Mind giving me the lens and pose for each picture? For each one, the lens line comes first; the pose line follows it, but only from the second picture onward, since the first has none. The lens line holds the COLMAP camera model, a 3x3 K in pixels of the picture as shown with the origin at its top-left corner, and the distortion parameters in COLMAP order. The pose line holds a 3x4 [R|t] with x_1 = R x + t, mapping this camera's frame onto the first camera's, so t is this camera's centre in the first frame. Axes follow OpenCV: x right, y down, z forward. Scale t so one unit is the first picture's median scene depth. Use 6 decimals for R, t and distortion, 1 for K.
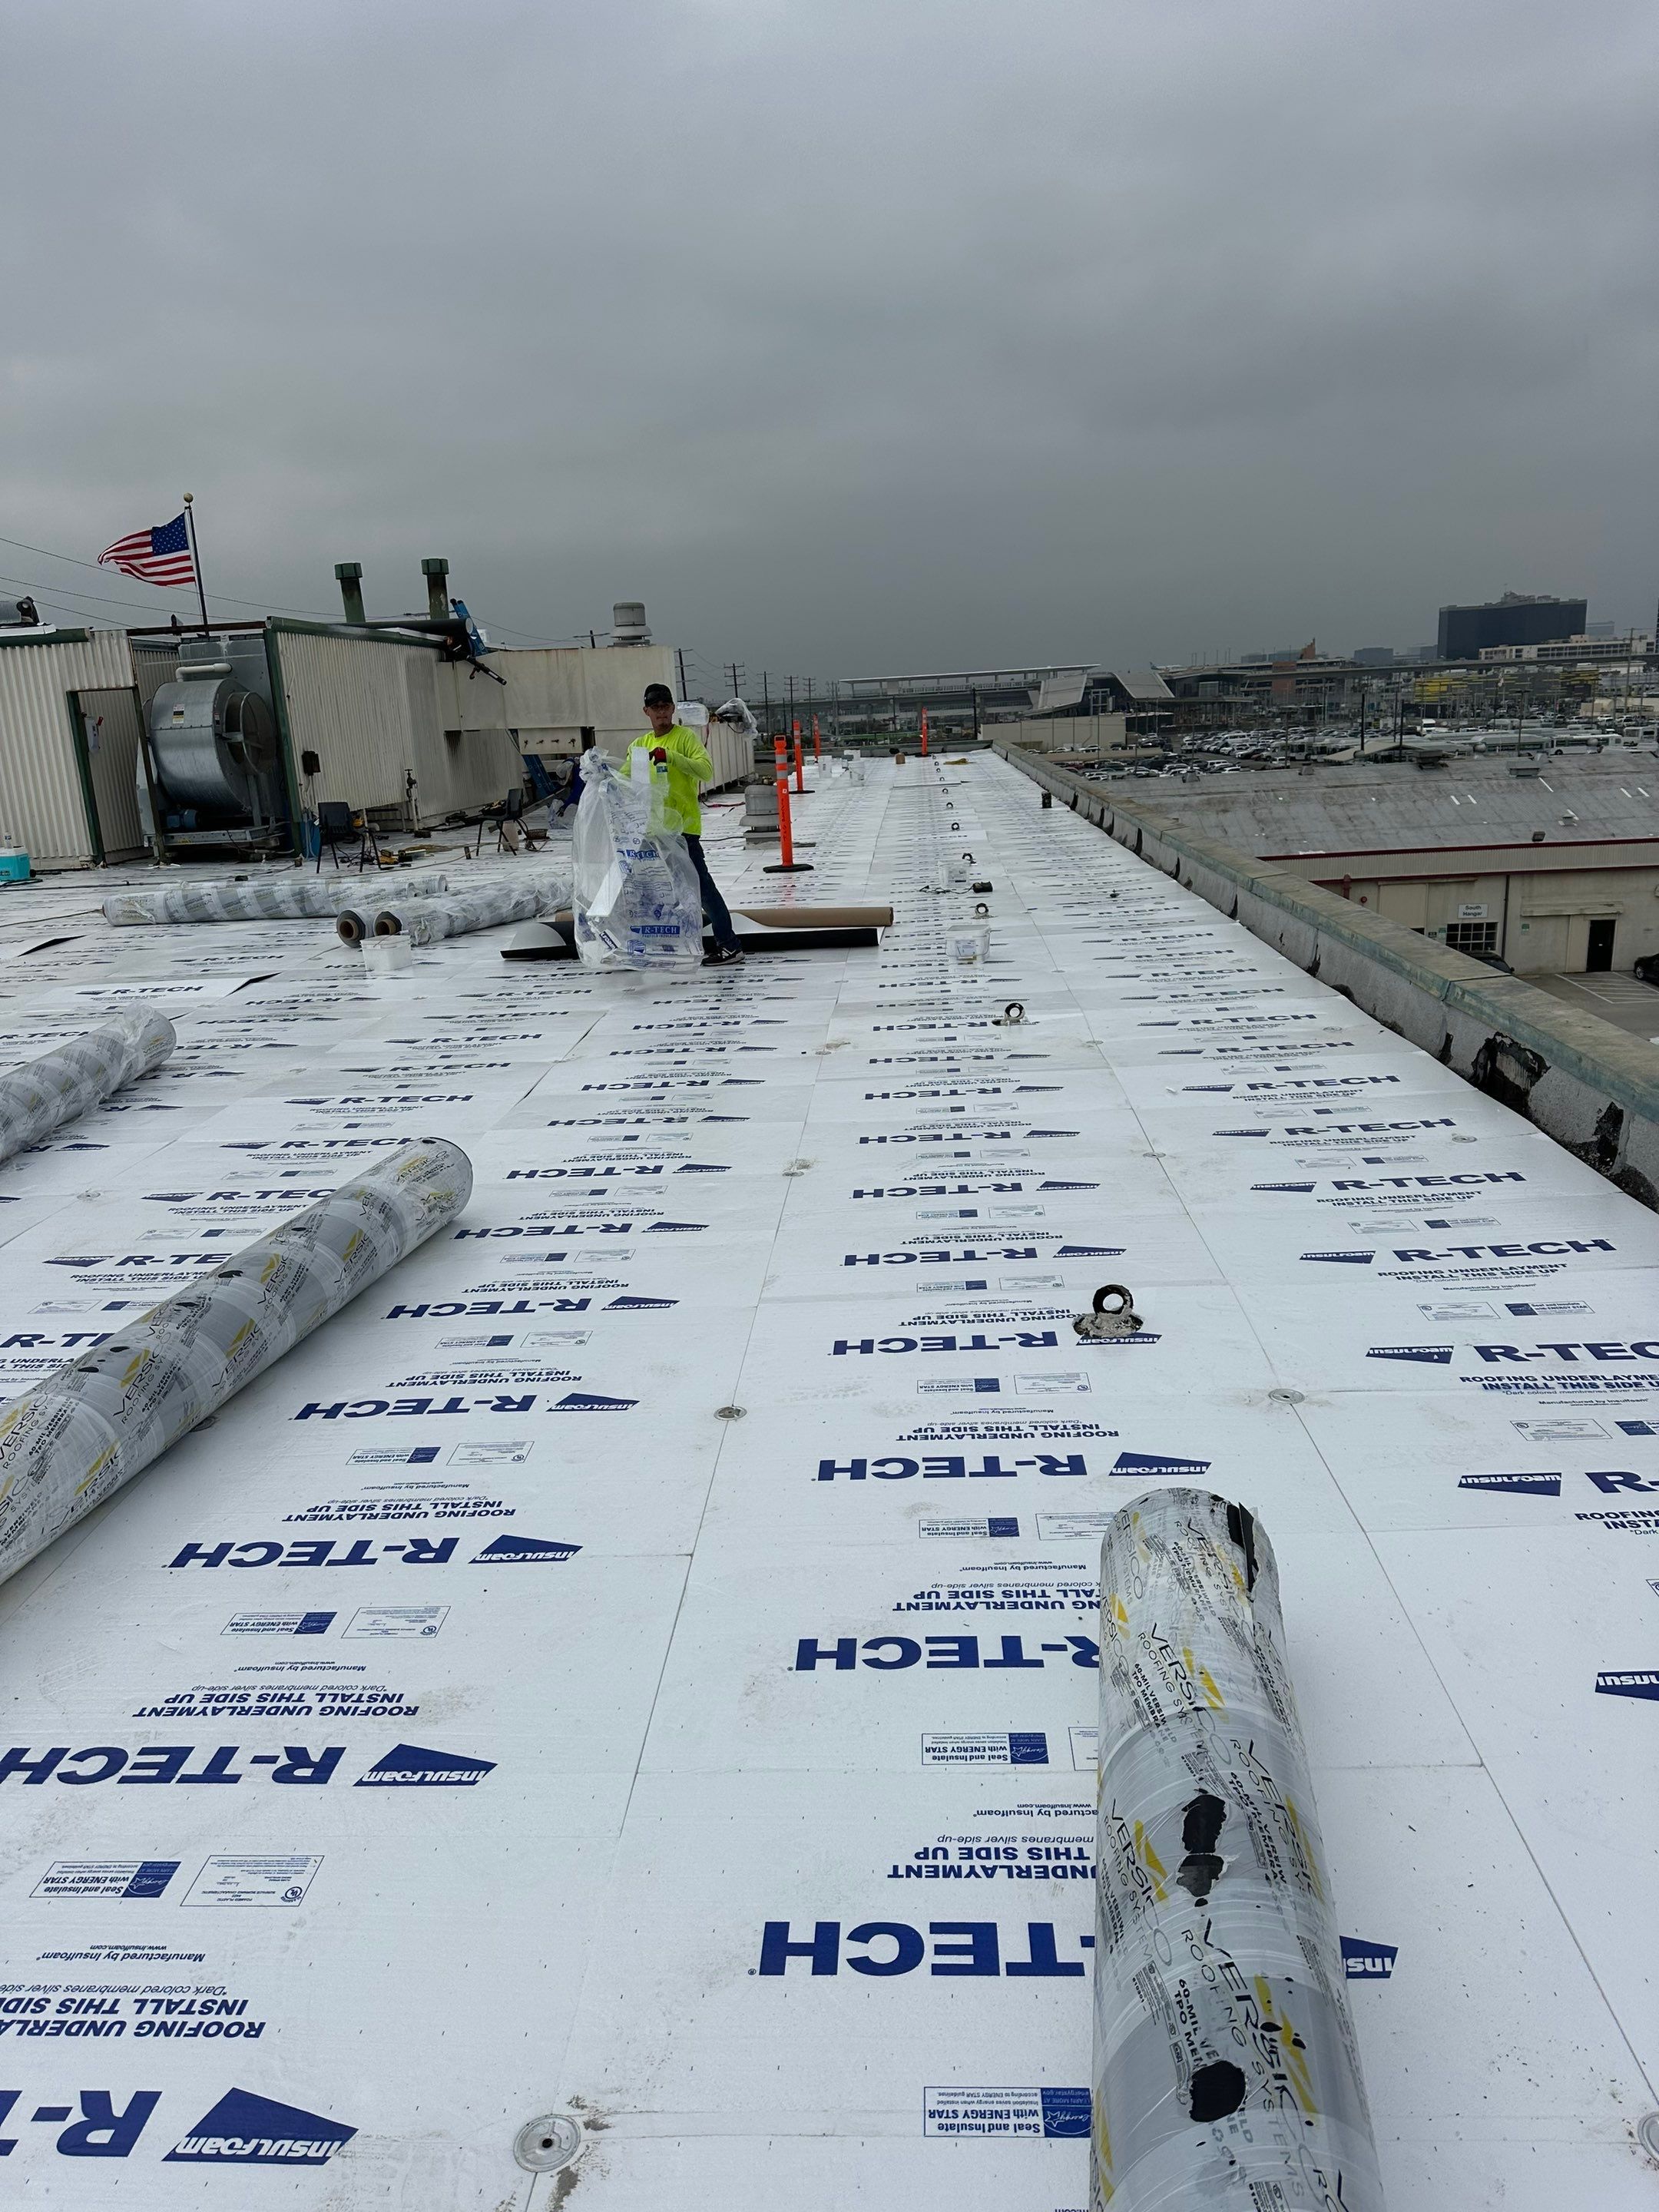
lens RADIAL K [[1523.7, 0, 826.0], [0, 1523.7, 1118.1], [0, 0, 1]] dist [0.163185, -0.319046]
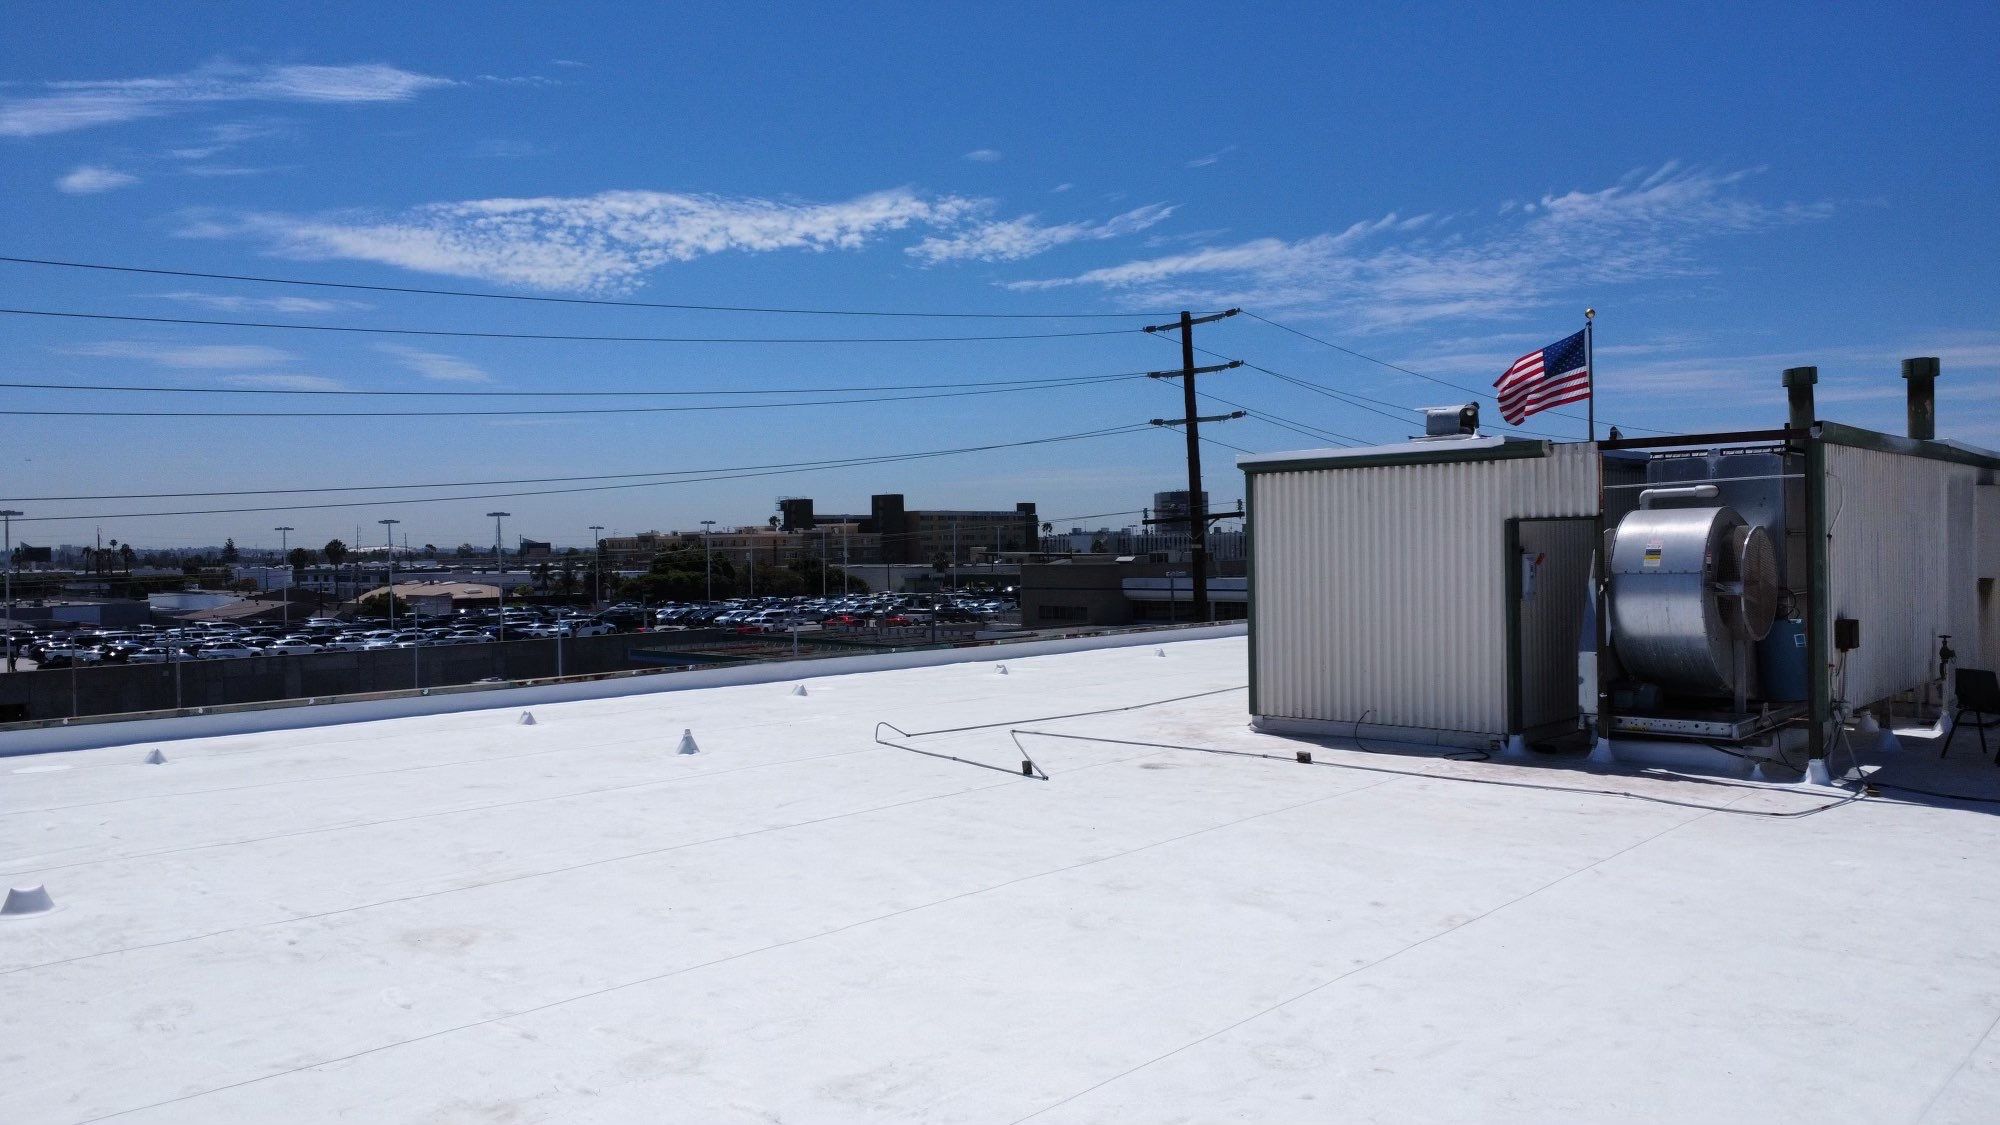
lens RADIAL K [[1454.8, 0, 1007.1], [0, 1454.8, 555.7], [0, 0, 1]] dist [-0.036185, -0.003084]
pose [[0.762632, 0.040785, -0.645545, -0.750691], [-0.188090, 0.968867, -0.160992, -0.337033], [0.618882, 0.244198, 0.746561, 1.123353]]
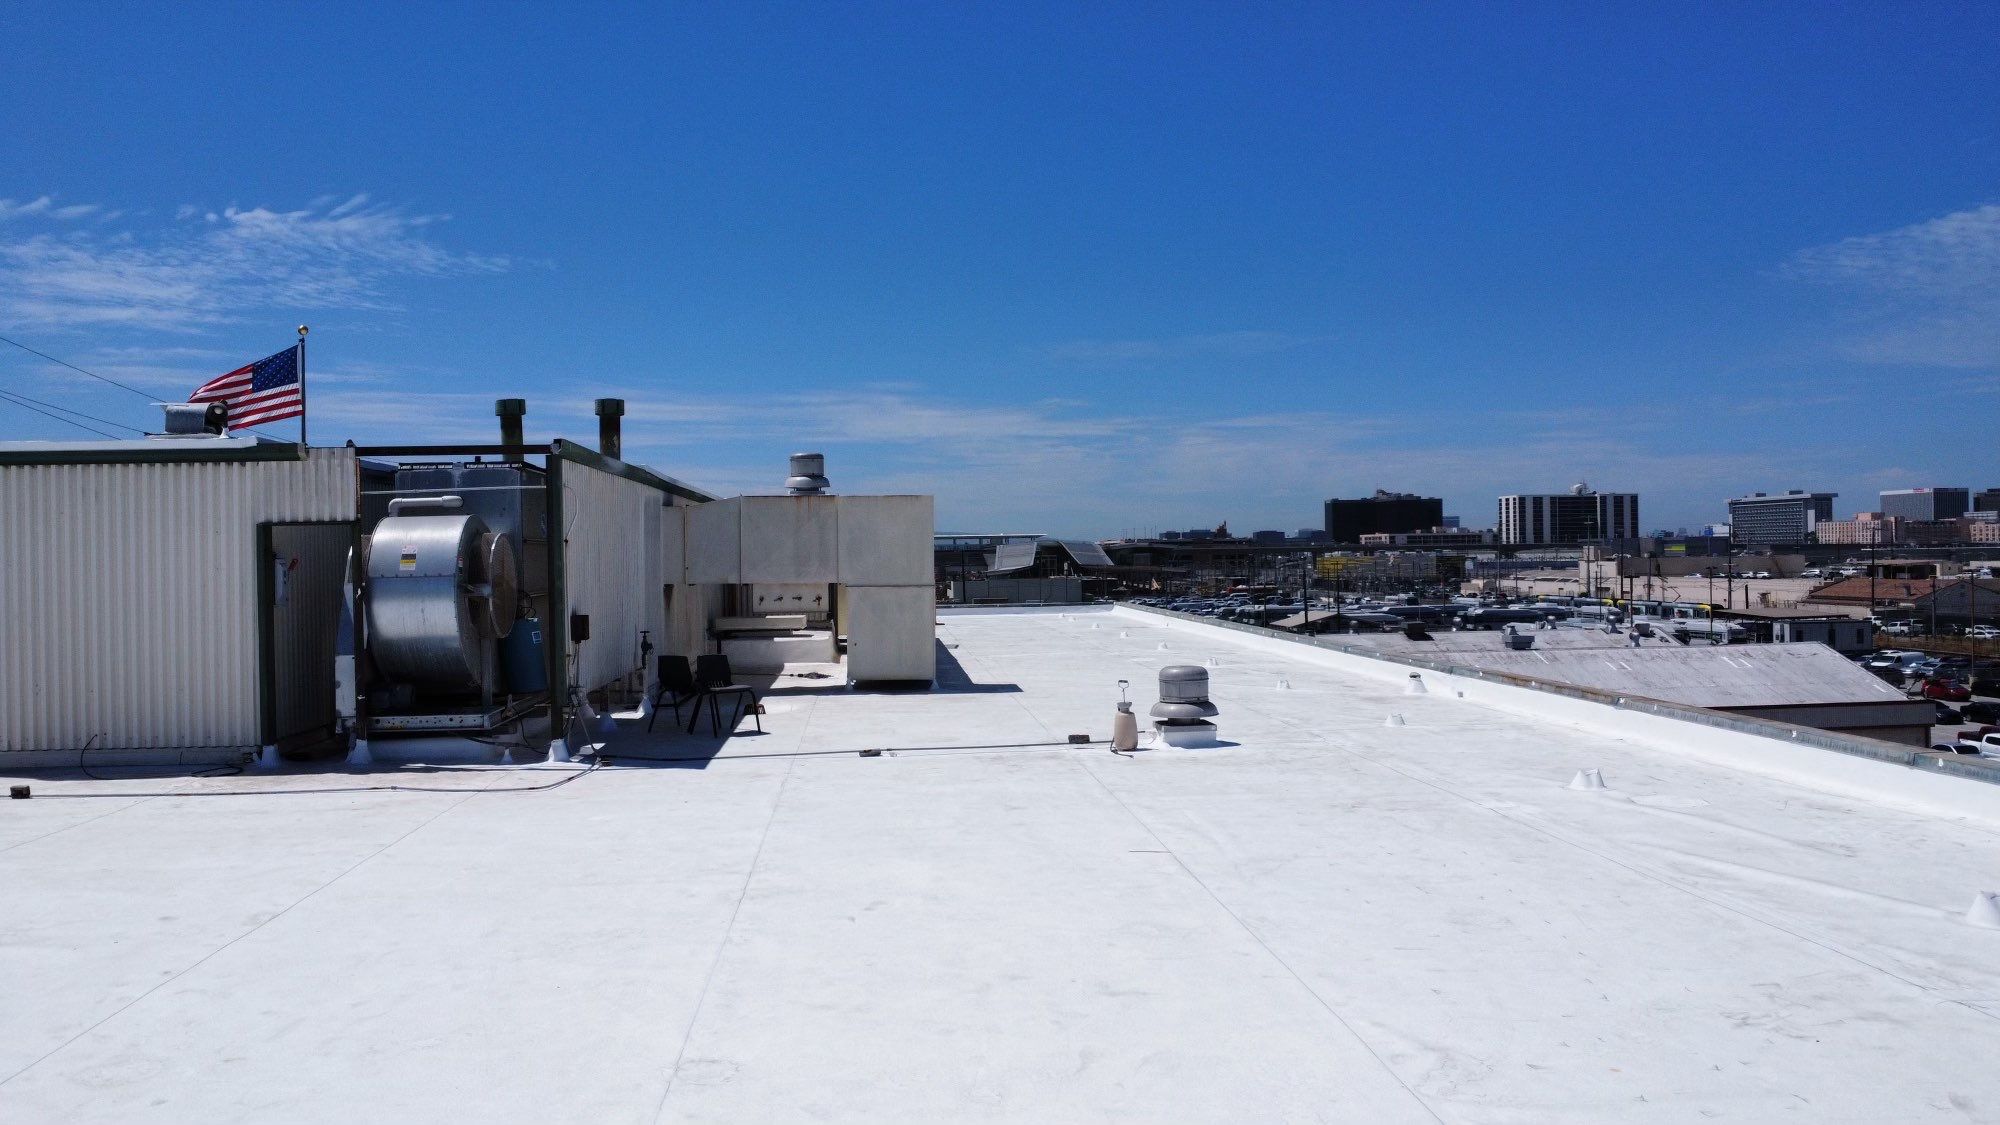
lens RADIAL K [[1454.8, 0, 1007.1], [0, 1454.8, 555.7], [0, 0, 1]] dist [-0.036185, -0.003084]
pose [[0.988029, 0.032560, 0.150790, -0.832002], [0.008403, 0.964662, -0.263358, -0.267079], [-0.154036, 0.261473, 0.952840, 1.036211]]
